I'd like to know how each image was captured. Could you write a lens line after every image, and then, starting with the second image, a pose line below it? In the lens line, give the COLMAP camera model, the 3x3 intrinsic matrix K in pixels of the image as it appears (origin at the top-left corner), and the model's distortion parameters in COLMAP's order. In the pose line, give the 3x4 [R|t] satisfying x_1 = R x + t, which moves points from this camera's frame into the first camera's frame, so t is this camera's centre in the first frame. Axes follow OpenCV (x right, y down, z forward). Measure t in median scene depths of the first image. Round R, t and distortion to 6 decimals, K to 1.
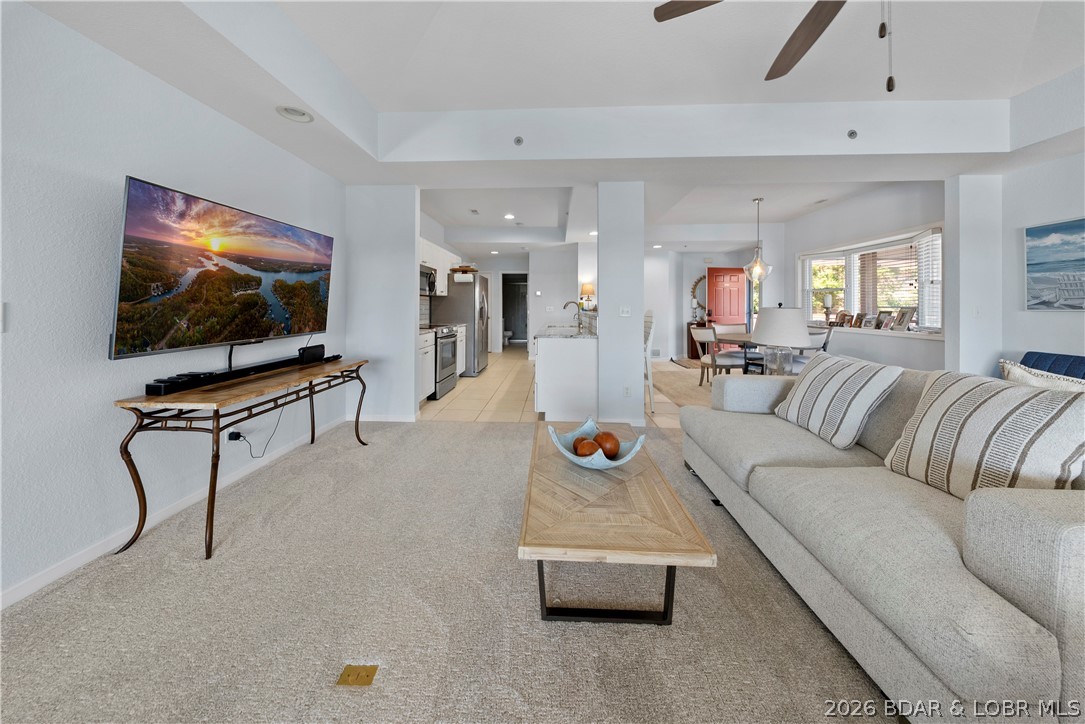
lens RADIAL K [[338.3, 0, 538.1], [0, 338.3, 301.9], [0, 0, 1]] dist [0.000586, -0.001408]
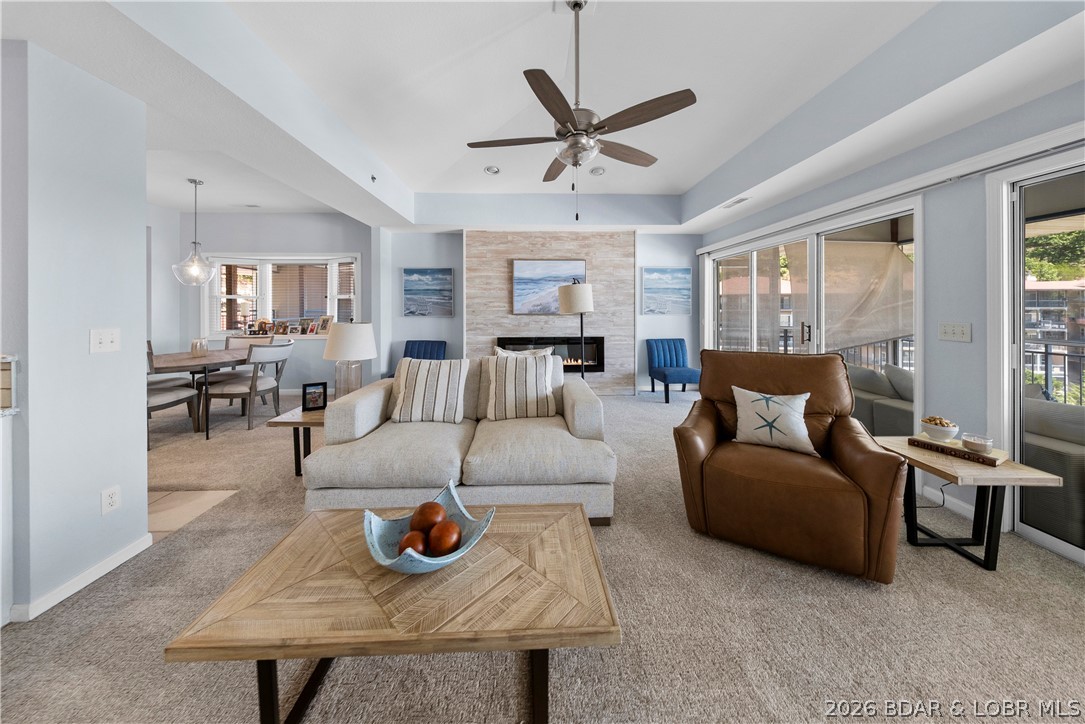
lens RADIAL K [[338.3, 0, 537.3], [0, 338.3, 305.4], [0, 0, 1]] dist [0.000586, -0.001408]
pose [[-0.065234, 0.001233, 0.997869, -0.333653], [-0.005016, 0.999986, -0.001564, -0.035753], [-0.997857, -0.005107, -0.065227, 0.473478]]
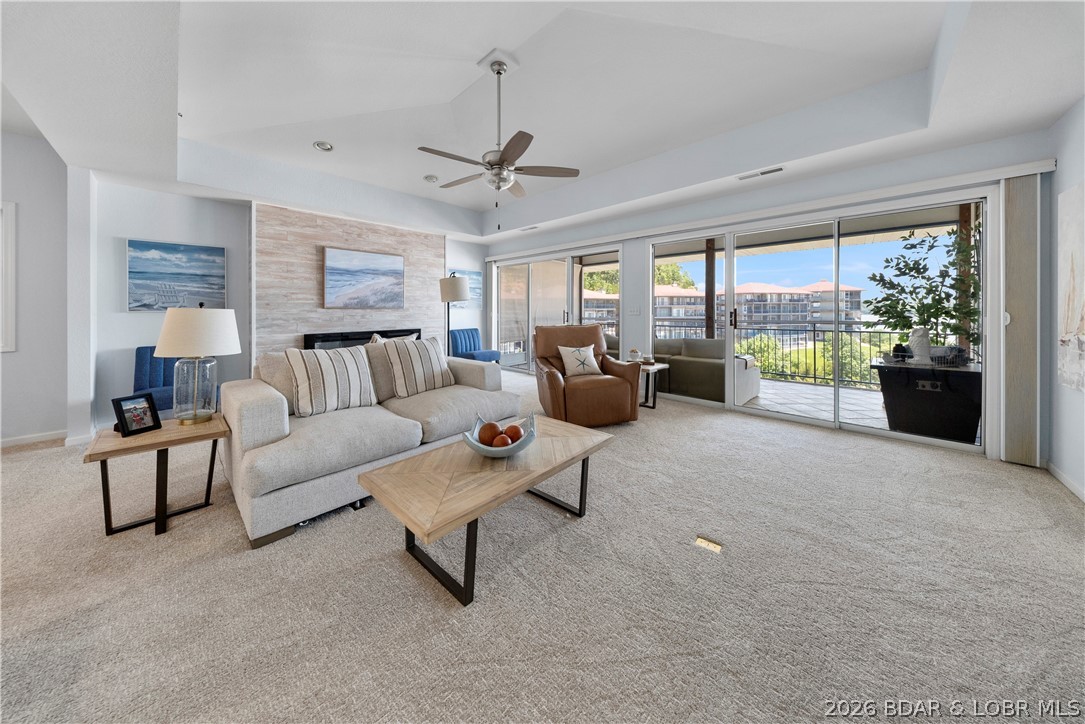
lens RADIAL K [[338.3, 0, 535.6], [0, 338.3, 308.5], [0, 0, 1]] dist [0.000586, -0.001408]
pose [[-0.745142, 0.001412, 0.666904, -0.362749], [-0.001952, 0.999989, -0.004297, 0.017604], [-0.666902, -0.004504, -0.745131, 1.009661]]
